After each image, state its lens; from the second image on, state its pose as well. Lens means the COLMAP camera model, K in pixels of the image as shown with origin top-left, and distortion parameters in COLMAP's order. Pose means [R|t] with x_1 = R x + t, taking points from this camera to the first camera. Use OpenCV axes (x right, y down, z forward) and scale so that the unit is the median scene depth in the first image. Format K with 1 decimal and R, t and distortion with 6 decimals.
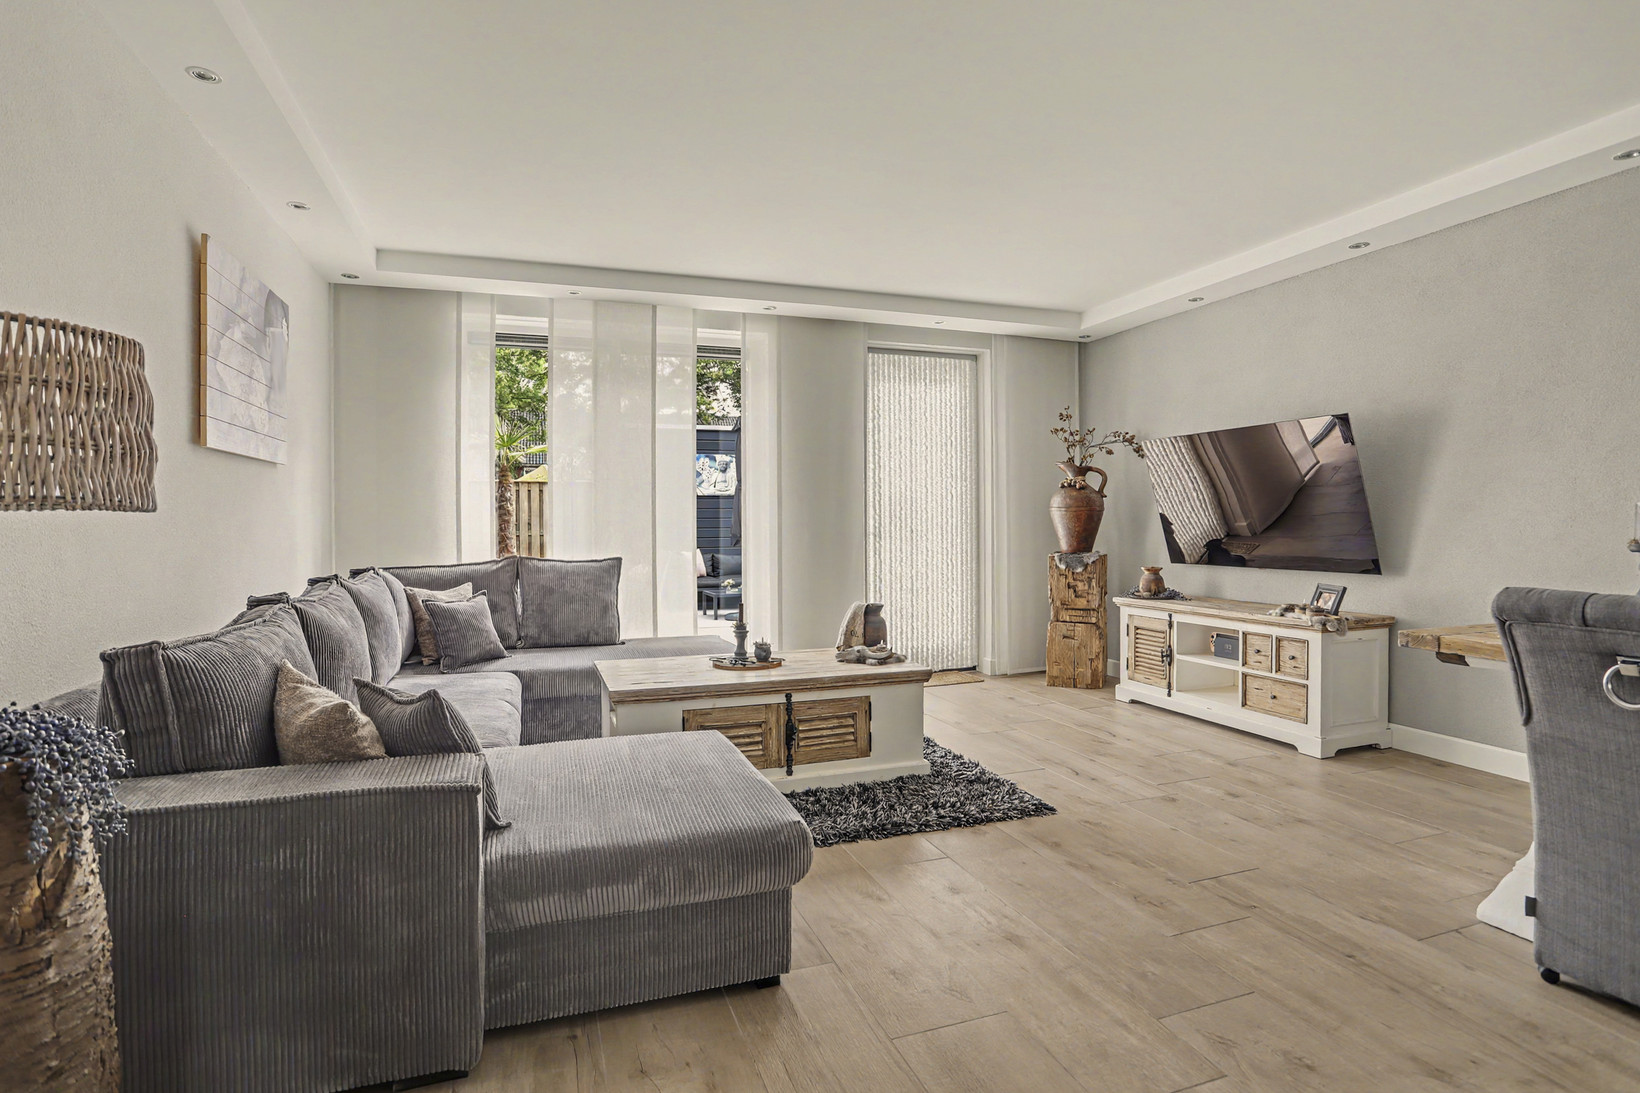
lens RADIAL K [[827.6, 0, 827.4], [0, 827.6, 526.0], [0, 0, 1]] dist [-0.078202, 0.037833]
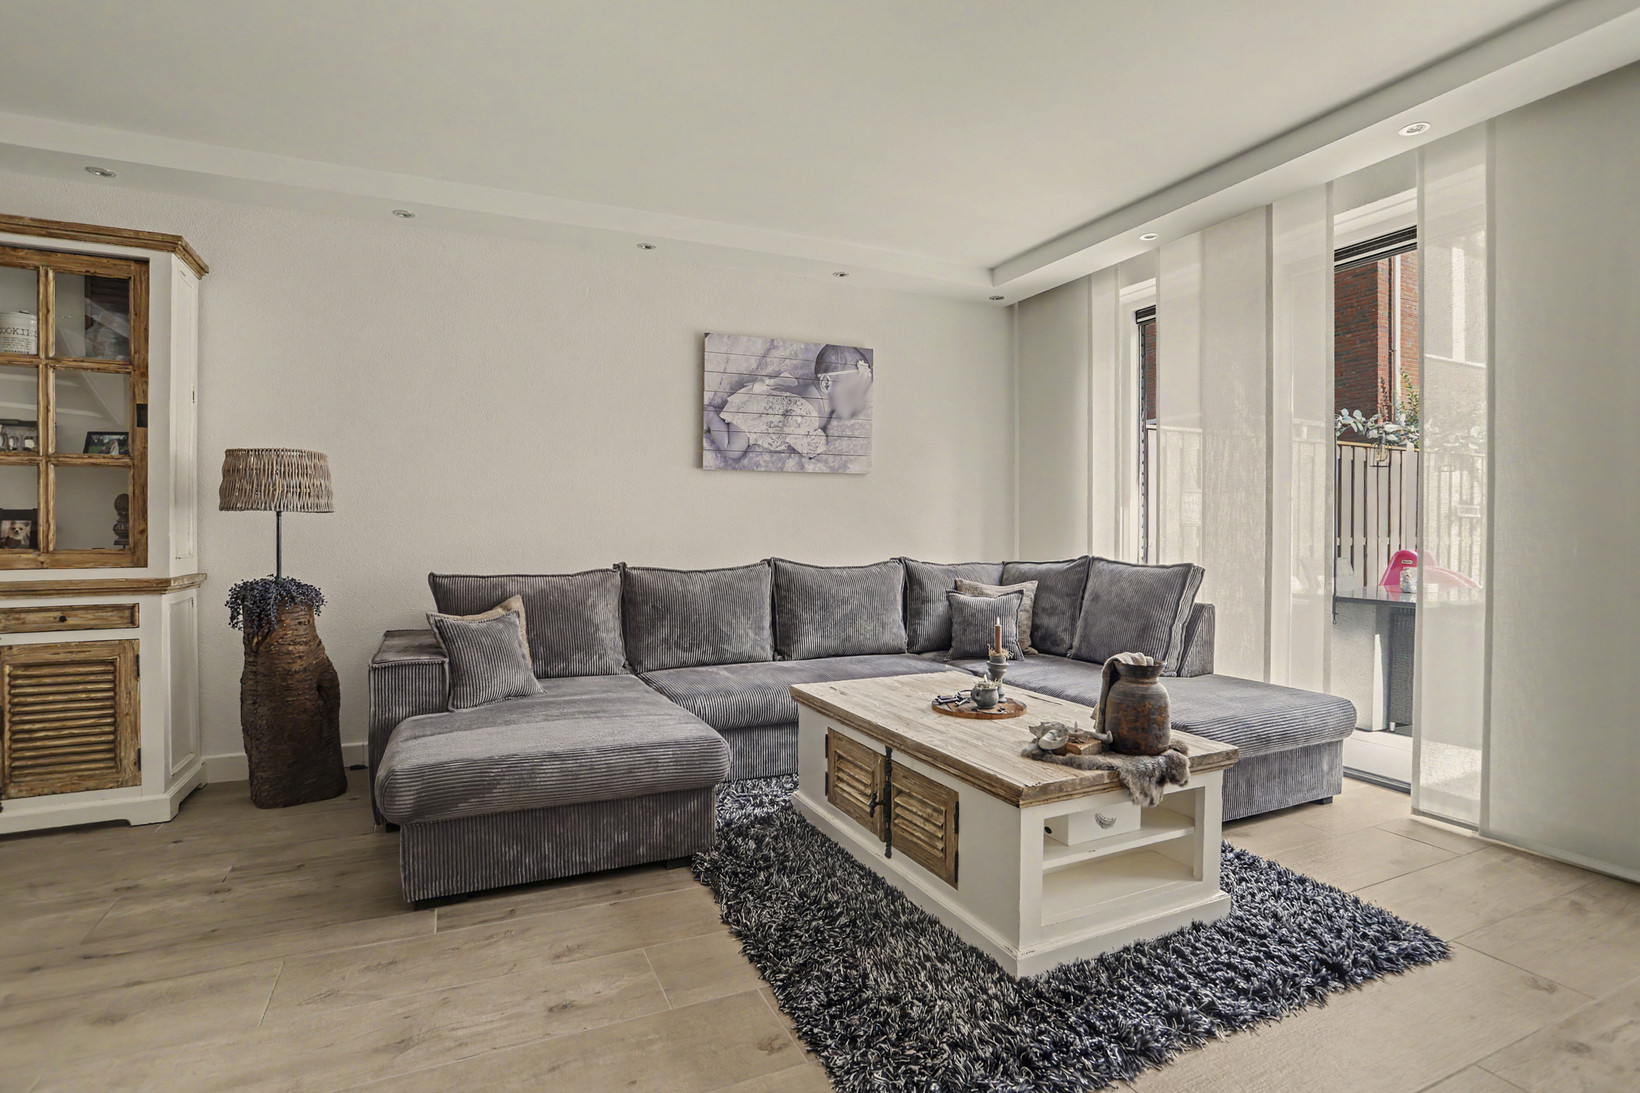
lens RADIAL K [[827.6, 0, 827.4], [0, 827.6, 526.0], [0, 0, 1]] dist [-0.078202, 0.037833]
pose [[0.090759, 0.002734, -0.995869, 0.512587], [-0.005236, 0.999984, 0.002268, 0.004240], [0.995859, 0.005009, 0.090772, 0.664801]]
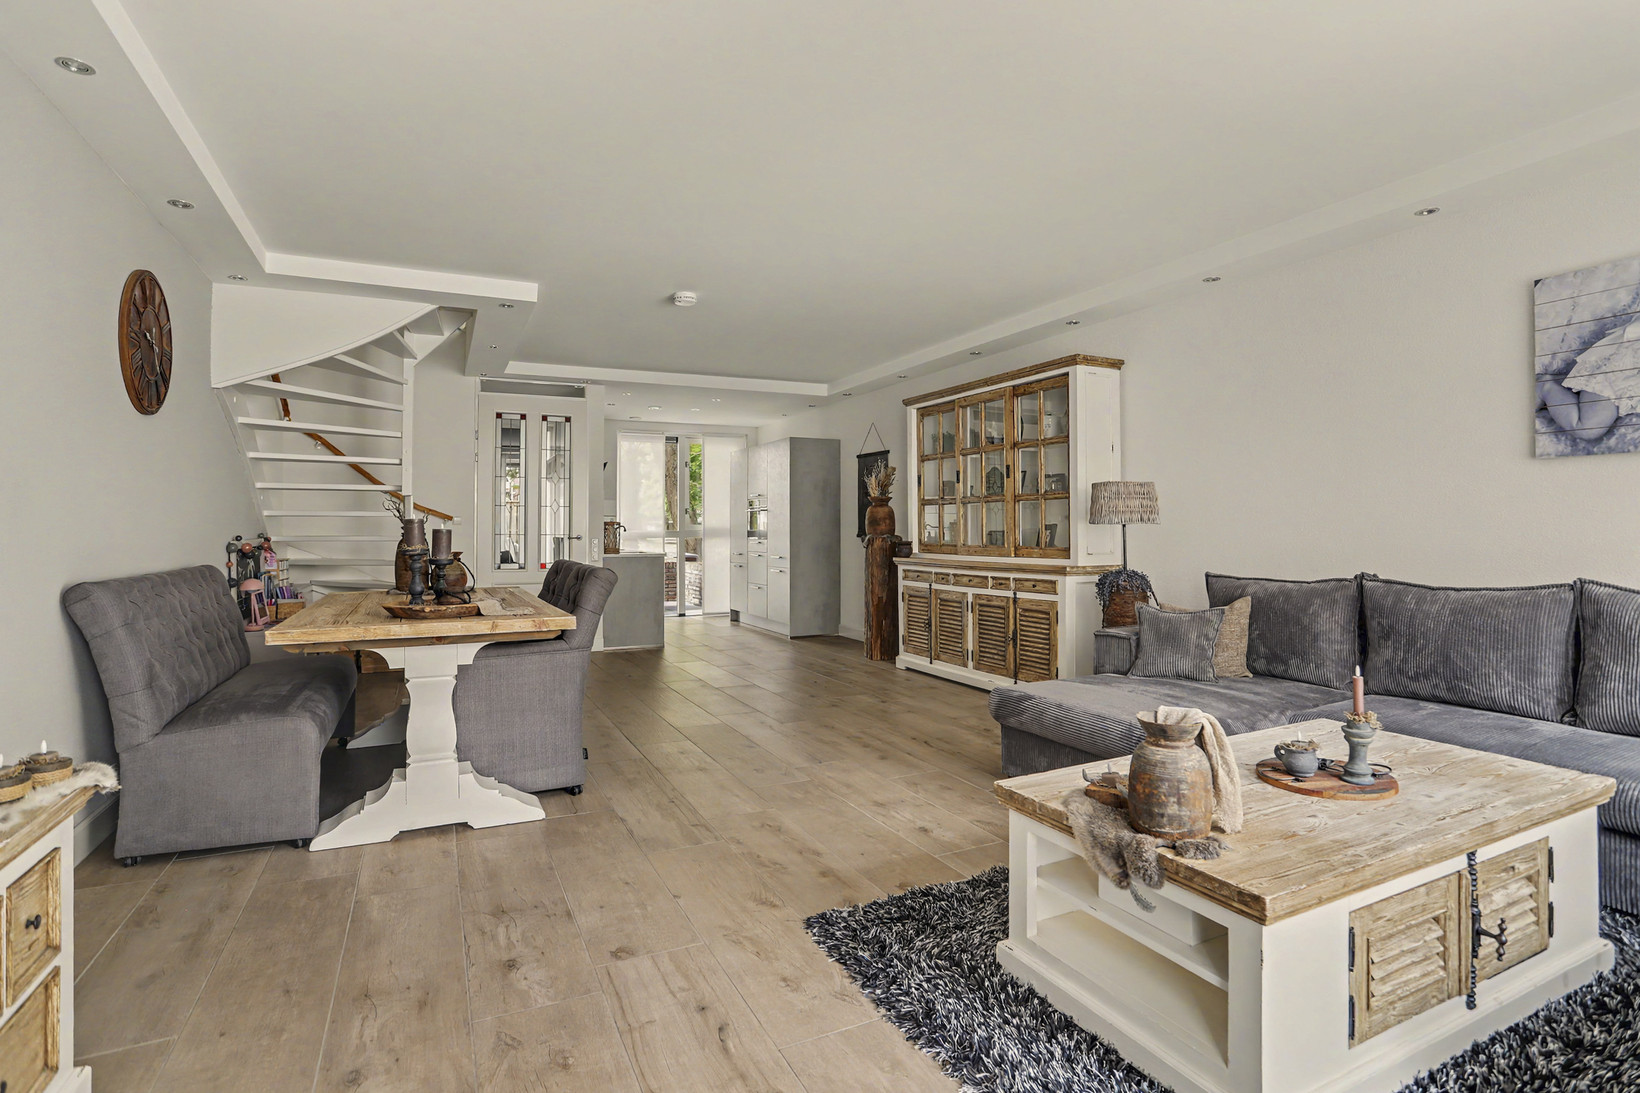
lens RADIAL K [[809.2, 0, 826.8], [0, 809.2, 524.3], [0, 0, 1]] dist [-0.080513, 0.036652]
pose [[-0.994071, 0.008402, -0.108407, 0.242003], [0.008805, 0.999956, -0.003238, -0.004316], [0.108375, -0.004173, -0.994101, 1.234347]]
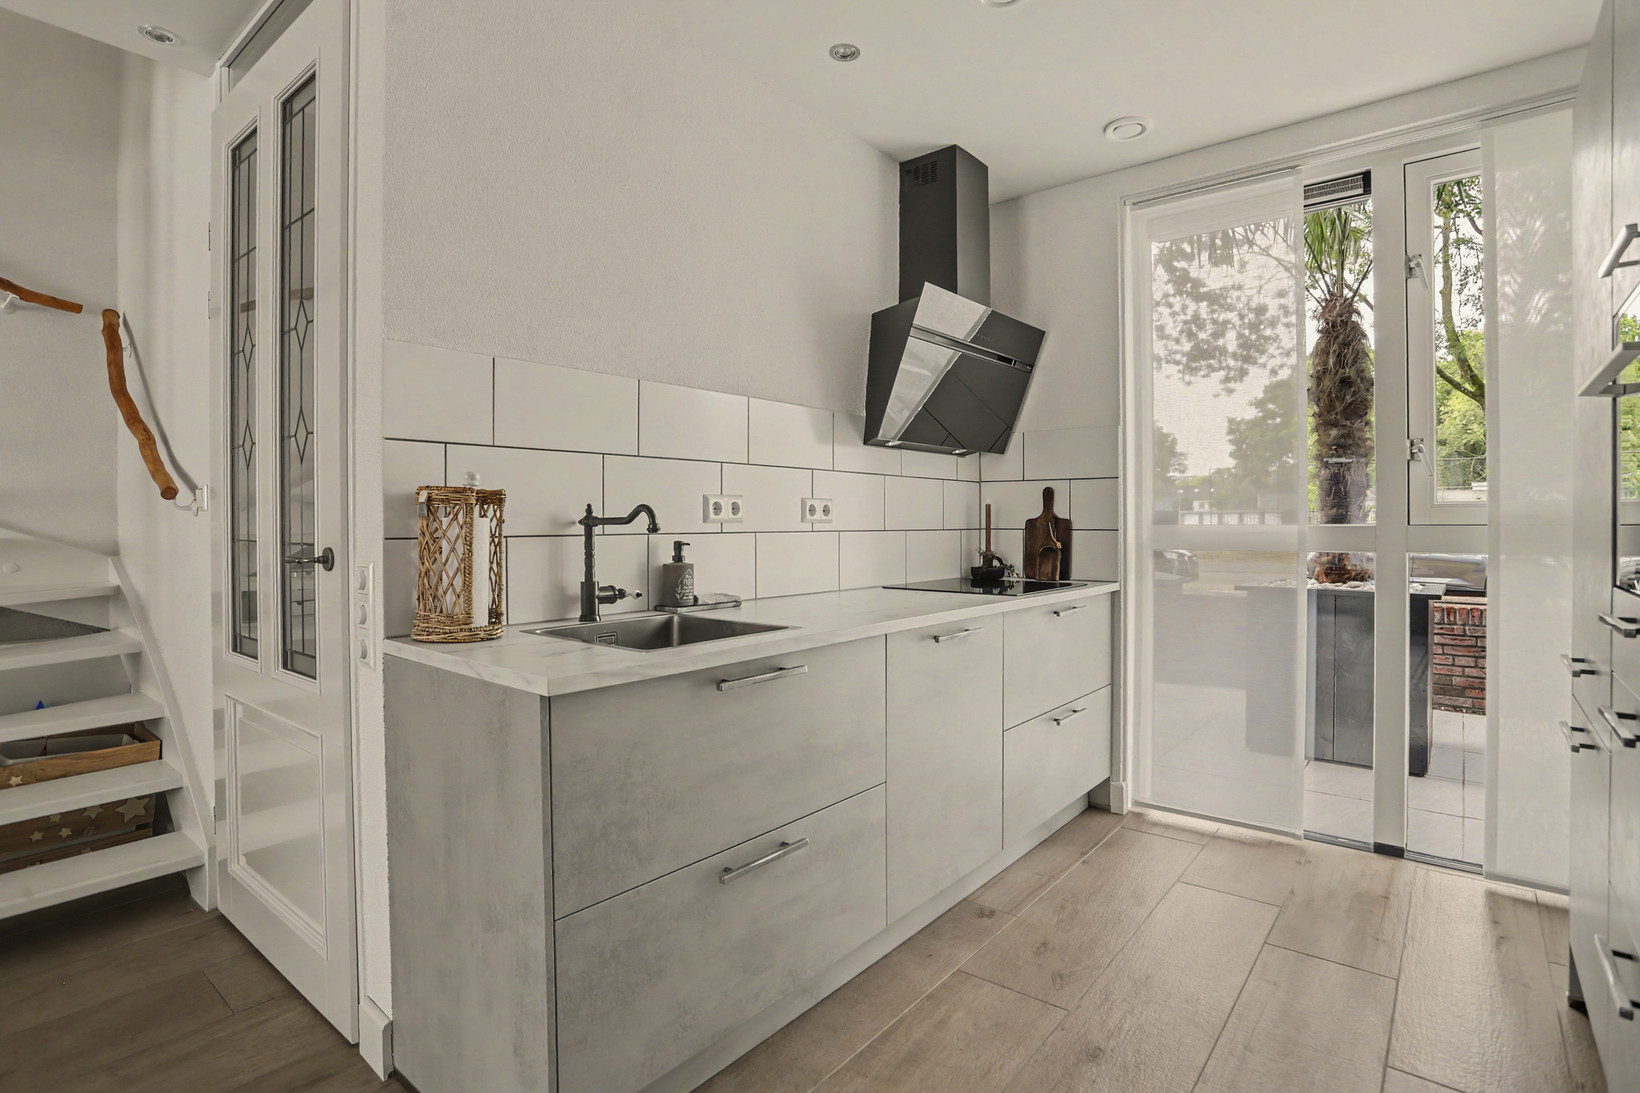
lens RADIAL K [[809.2, 0, 826.8], [0, 809.2, 524.3], [0, 0, 1]] dist [-0.080513, 0.036652]
pose [[-0.514430, 0.006600, 0.857507, 0.116168], [0.010169, 0.999947, -0.001596, -0.001064], [-0.857472, 0.007899, -0.514469, -0.514527]]
